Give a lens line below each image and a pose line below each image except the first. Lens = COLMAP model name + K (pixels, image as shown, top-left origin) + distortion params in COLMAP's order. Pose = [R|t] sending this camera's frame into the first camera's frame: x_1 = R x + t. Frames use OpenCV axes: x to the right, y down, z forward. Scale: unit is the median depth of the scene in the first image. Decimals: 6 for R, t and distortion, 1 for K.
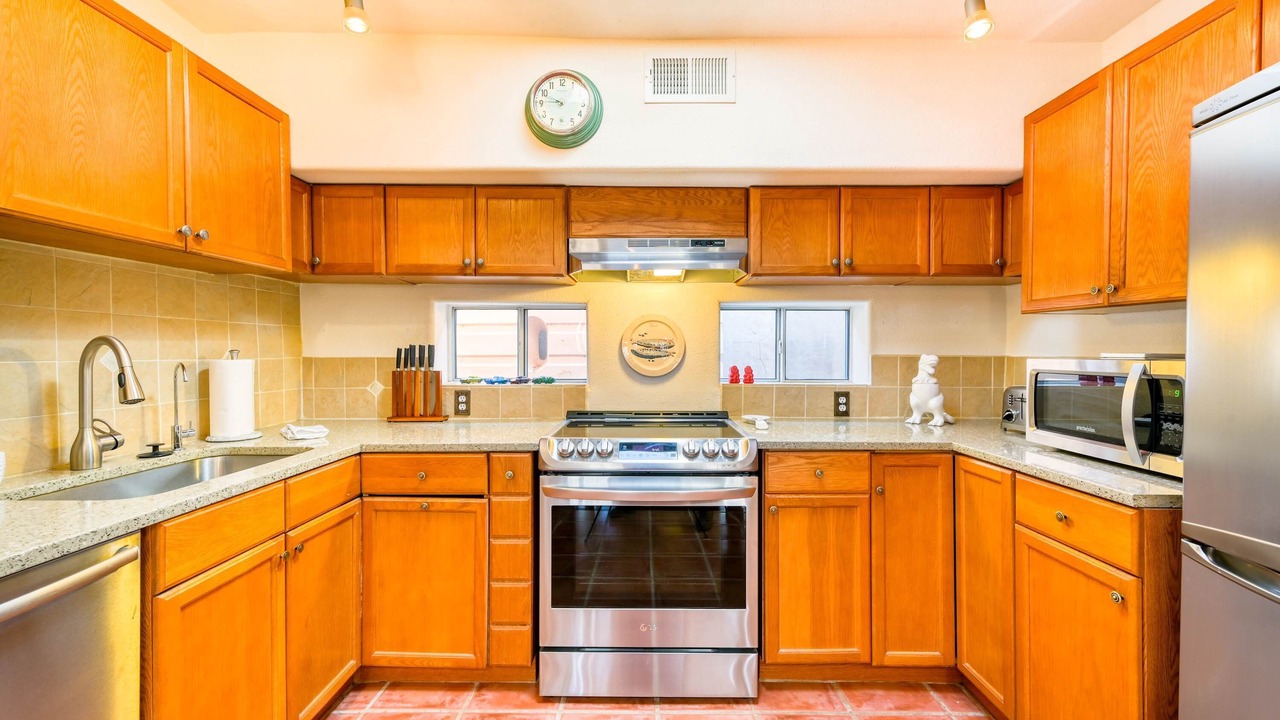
lens RADIAL K [[511.9, 0, 646.9], [0, 511.9, 354.8], [0, 0, 1]] dist [-0.006309, 0.000747]
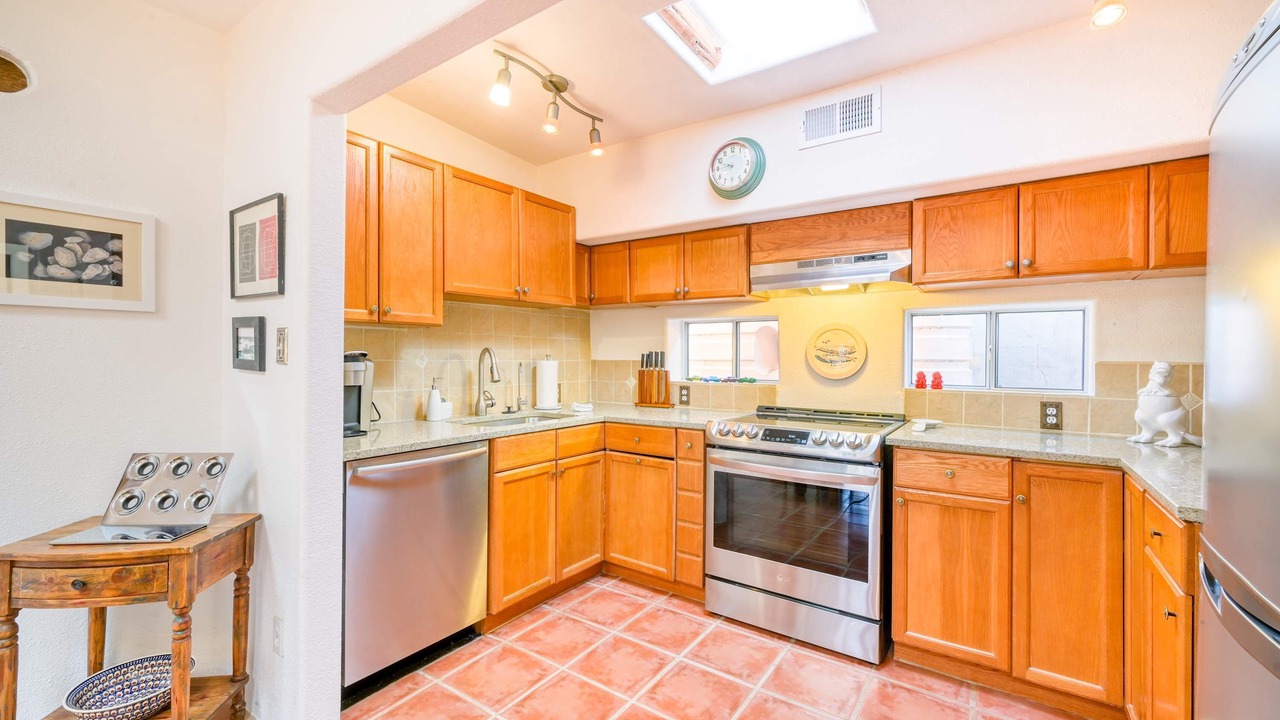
lens RADIAL K [[511.9, 0, 632.9], [0, 511.9, 358.2], [0, 0, 1]] dist [-0.006309, 0.000747]
pose [[0.822460, 0.005077, -0.568801, 0.383238], [-0.007218, 0.999973, -0.001511, 0.002168], [0.568777, 0.005349, 0.822474, -0.221233]]
